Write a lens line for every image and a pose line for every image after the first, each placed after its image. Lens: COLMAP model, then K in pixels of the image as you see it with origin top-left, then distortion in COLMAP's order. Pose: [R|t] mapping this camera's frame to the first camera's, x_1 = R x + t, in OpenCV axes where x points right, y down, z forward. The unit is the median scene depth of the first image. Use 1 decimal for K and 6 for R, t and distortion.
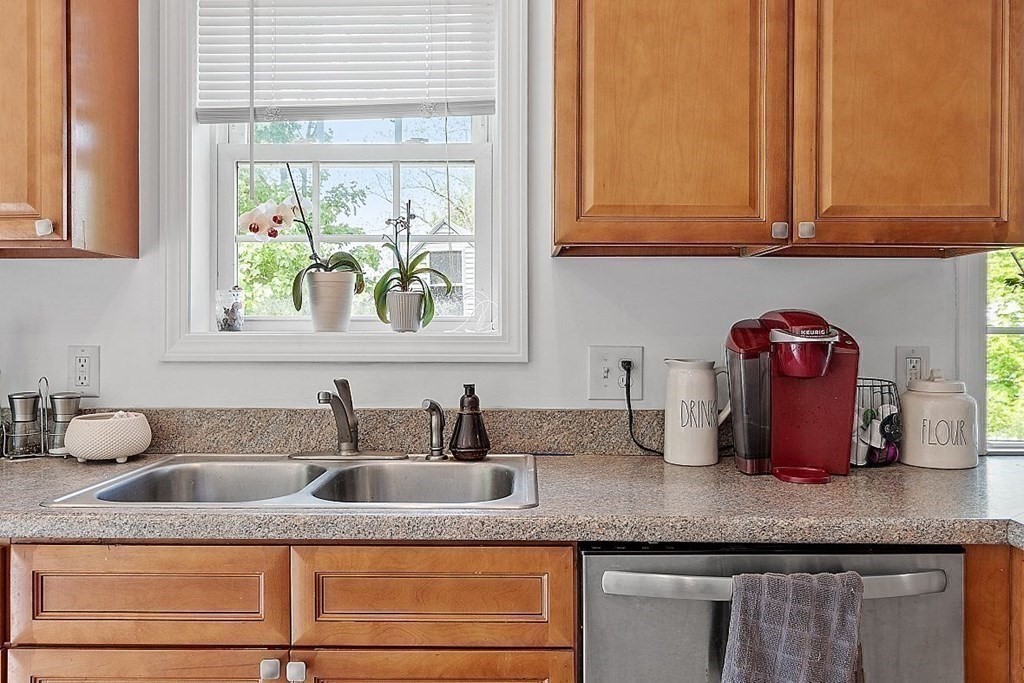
lens RADIAL K [[803.2, 0, 441.1], [0, 803.2, 324.8], [0, 0, 1]] dist [-0.007455, -0.005832]
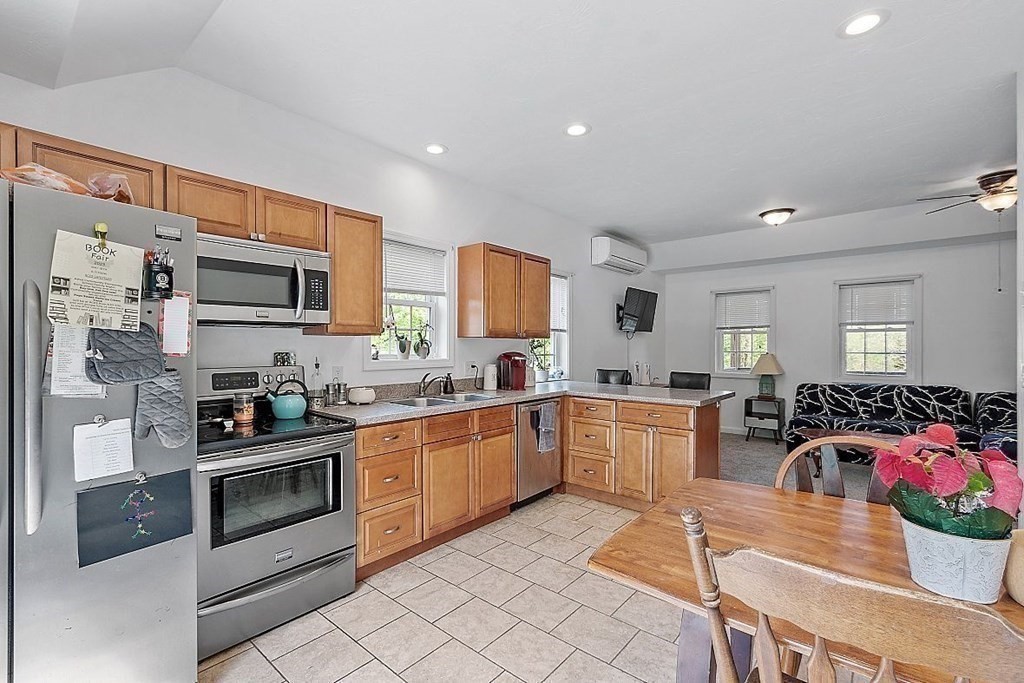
lens RADIAL K [[451.7, 0, 498.2], [0, 451.7, 343.1], [0, 0, 1]] dist [-0.000735, 0.000044]
pose [[0.656807, 0.002780, 0.754053, -1.344761], [0.002623, 0.999979, -0.005970, -0.047391], [-0.754054, 0.005899, 0.656786, -0.499997]]
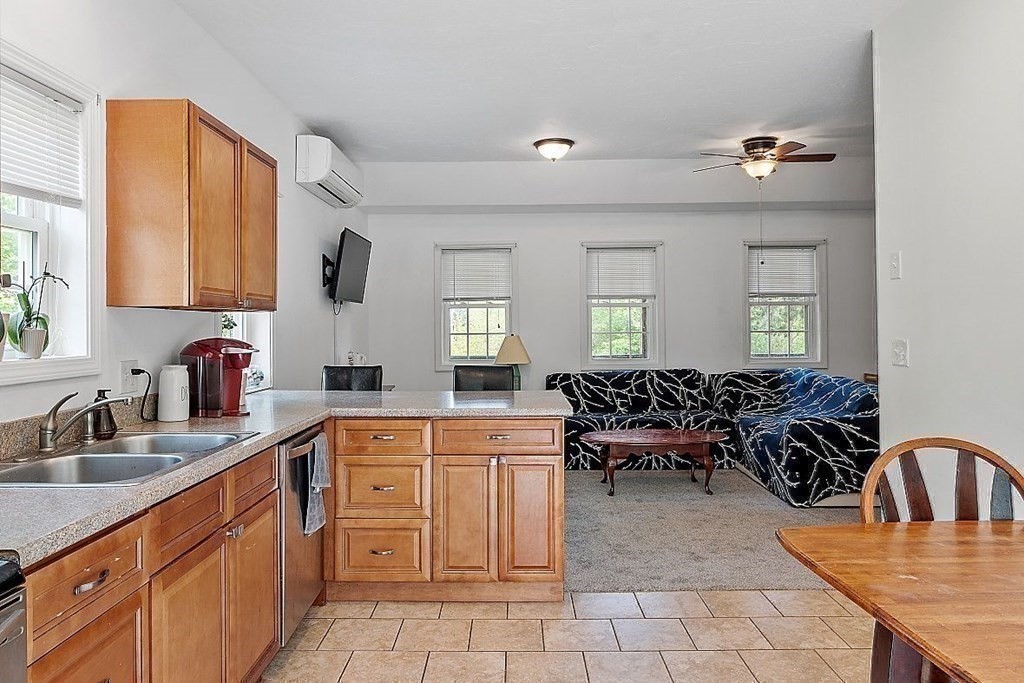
lens RADIAL K [[696.5, 0, 496.6], [0, 696.5, 312.3], [0, 0, 1]] dist [-0.002748, 0.000184]
pose [[0.015369, 0.017056, 0.999736, -1.277926], [0.009181, 0.999810, -0.017199, -0.044151], [-0.999840, 0.009443, 0.015210, 0.223412]]
